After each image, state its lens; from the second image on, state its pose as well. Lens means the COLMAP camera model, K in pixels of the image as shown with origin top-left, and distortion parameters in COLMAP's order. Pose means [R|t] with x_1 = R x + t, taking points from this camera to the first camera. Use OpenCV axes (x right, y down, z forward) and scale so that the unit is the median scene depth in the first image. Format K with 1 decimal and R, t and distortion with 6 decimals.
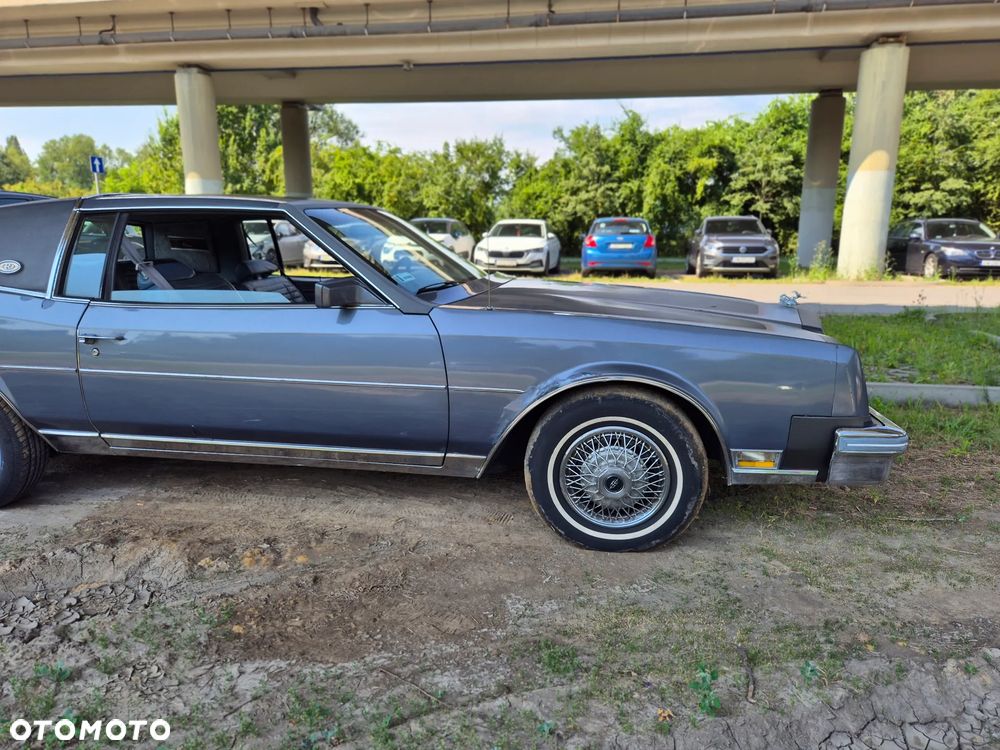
lens RADIAL K [[684.9, 0, 502.0], [0, 684.9, 387.7], [0, 0, 1]] dist [0.048412, -0.045005]
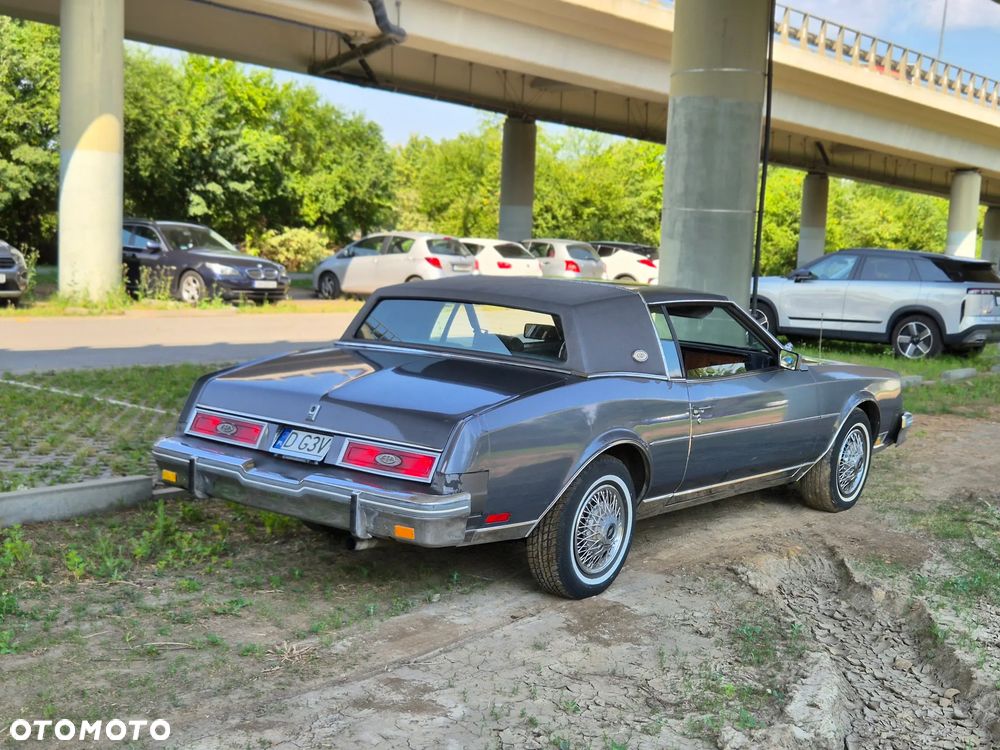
lens RADIAL K [[1349.4, 0, 480.0], [0, 1349.4, 375.2], [0, 0, 1]] dist [0.068728, -0.010780]
pose [[0.484393, -0.064253, 0.872488, -0.274946], [0.139742, 0.990177, -0.004663, -0.016644], [-0.863618, 0.124182, 0.488614, 0.015894]]
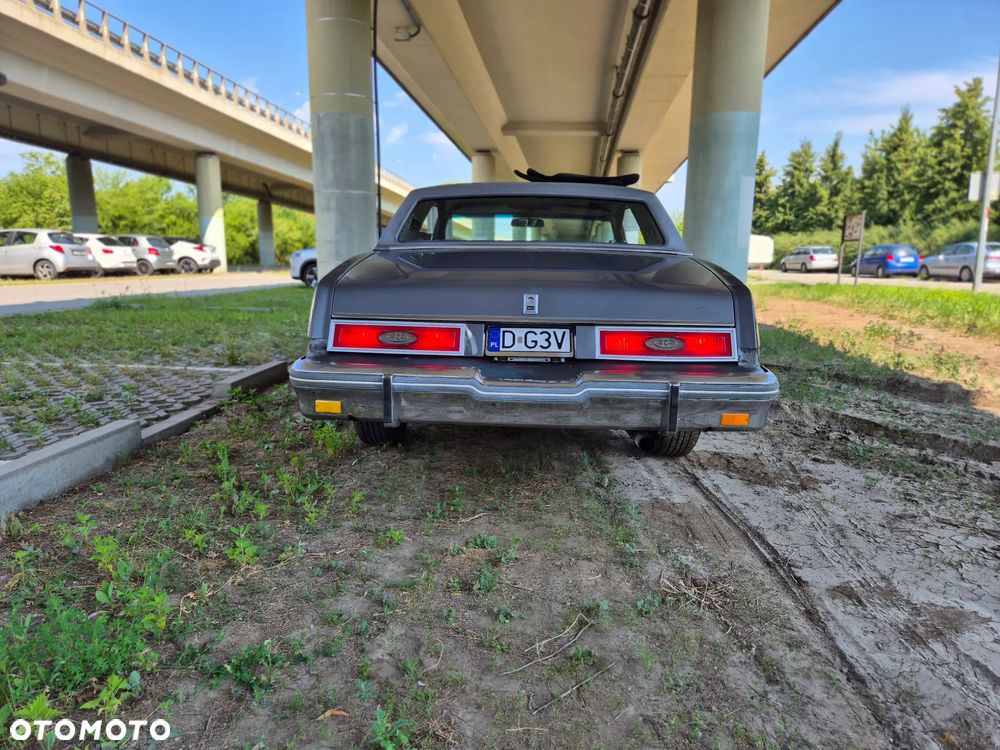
lens RADIAL K [[673.1, 0, 492.5], [0, 673.1, 384.2], [0, 0, 1]] dist [0.049255, -0.039101]
pose [[-0.112586, -0.181174, 0.976985, -0.197757], [0.202817, 0.958347, 0.201090, -0.023838], [-0.972723, 0.220789, -0.071151, 0.147218]]
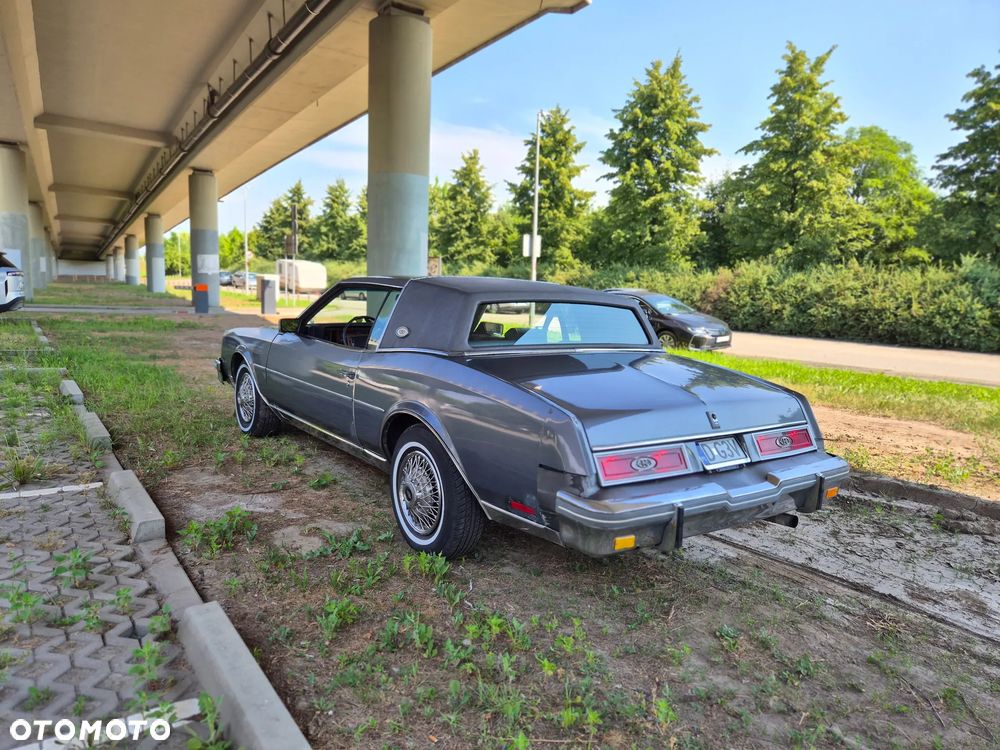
lens RADIAL K [[673.1, 0, 492.5], [0, 673.1, 384.2], [0, 0, 1]] dist [0.049255, -0.039101]
pose [[-0.711575, -0.128847, 0.690695, -0.159405], [0.106349, 0.951964, 0.287150, -0.052875], [-0.694515, 0.277784, -0.663691, 0.222220]]
